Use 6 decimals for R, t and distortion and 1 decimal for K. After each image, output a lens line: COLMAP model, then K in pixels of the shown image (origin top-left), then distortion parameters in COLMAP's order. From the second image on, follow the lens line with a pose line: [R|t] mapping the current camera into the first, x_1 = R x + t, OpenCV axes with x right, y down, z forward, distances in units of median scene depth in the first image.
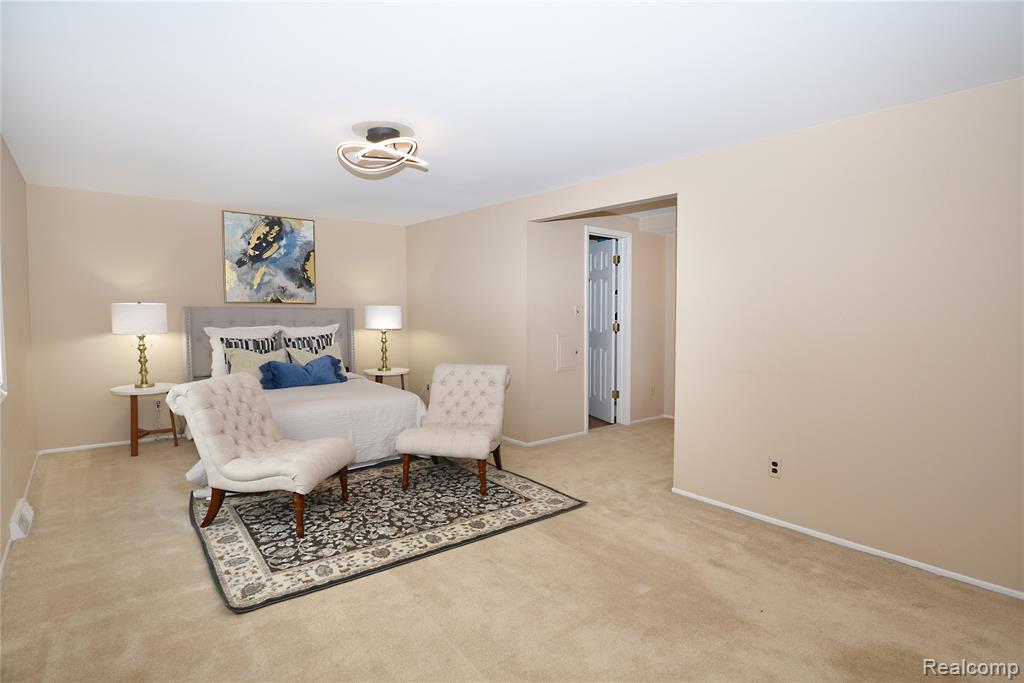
lens RADIAL K [[523.0, 0, 511.4], [0, 523.0, 336.1], [0, 0, 1]] dist [0.000399, -0.001868]
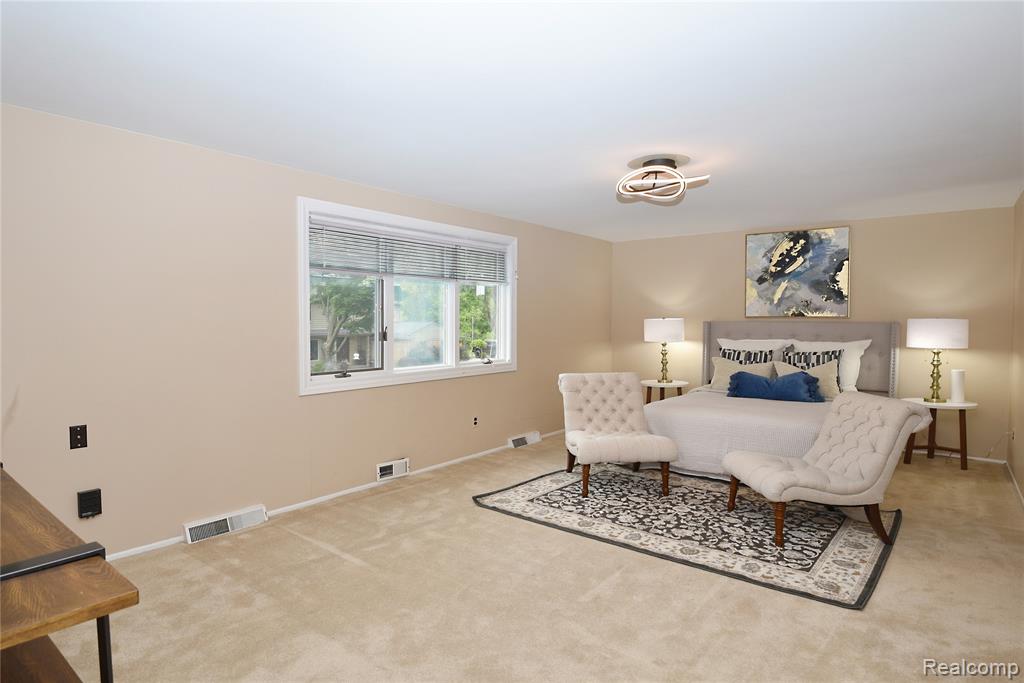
lens RADIAL K [[525.4, 0, 512.1], [0, 525.4, 343.7], [0, 0, 1]] dist [-0.004695, -0.000755]
pose [[0.280213, 0.038814, -0.959153, 0.609173], [-0.045523, 0.998595, 0.027111, -0.023992], [0.958858, 0.036067, 0.281586, 0.328025]]
